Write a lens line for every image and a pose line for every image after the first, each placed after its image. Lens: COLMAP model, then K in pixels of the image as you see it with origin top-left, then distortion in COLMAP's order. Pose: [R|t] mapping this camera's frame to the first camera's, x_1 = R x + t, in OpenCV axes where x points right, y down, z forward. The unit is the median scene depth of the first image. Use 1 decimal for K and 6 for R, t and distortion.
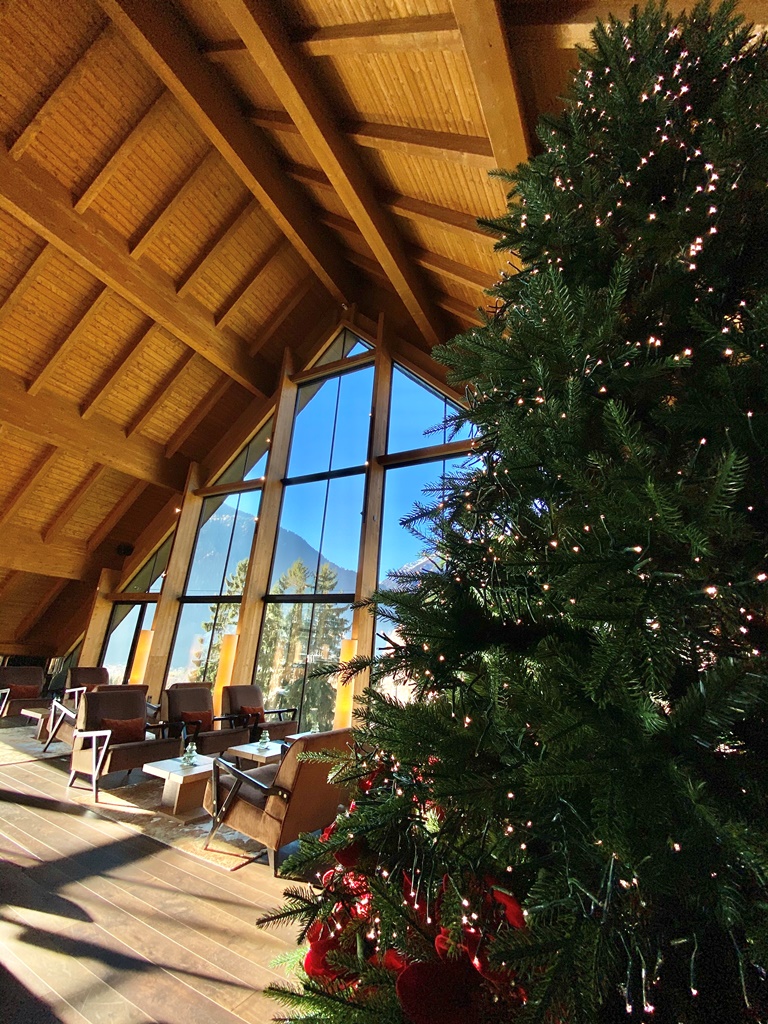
lens RADIAL K [[421.4, 0, 384.0], [0, 421.4, 512.0], [0, 0, 1]] dist [0.000778, -0.015234]
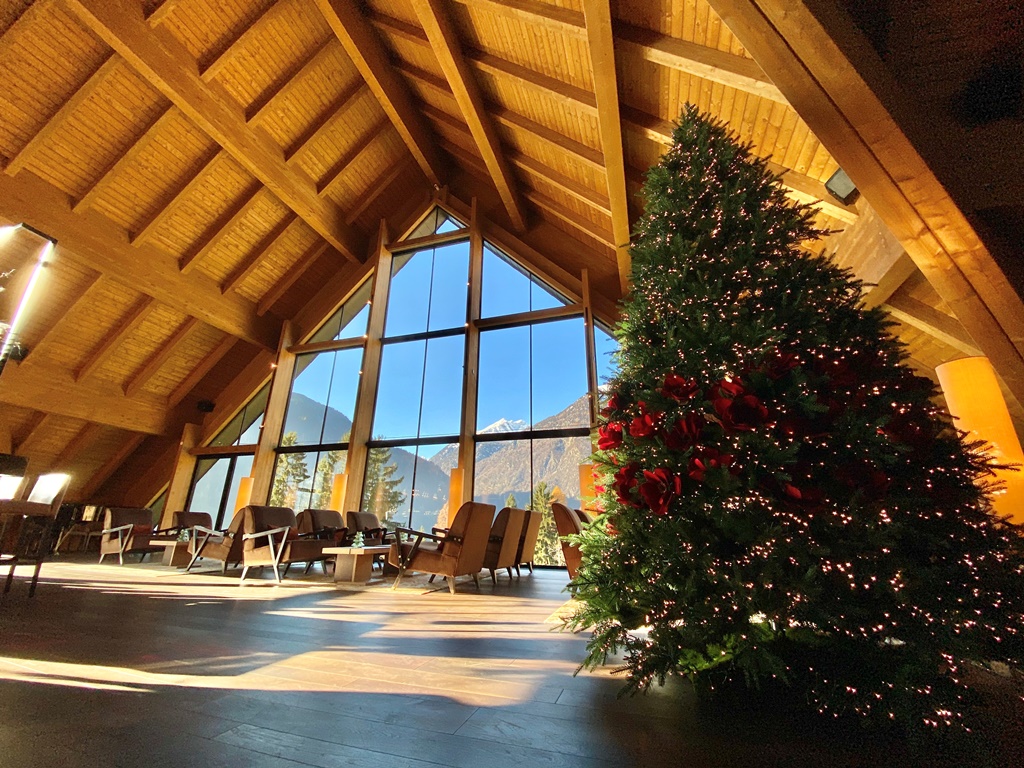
lens RADIAL K [[421.4, 0, 512.0], [0, 421.4, 384.0], [0, 0, 1]] dist [0.000778, -0.015234]
pose [[0.982970, 0.012491, 0.183340, -0.111463], [-0.011159, 0.999903, -0.008293, 0.049758], [-0.183426, 0.006106, 0.983015, -0.156448]]
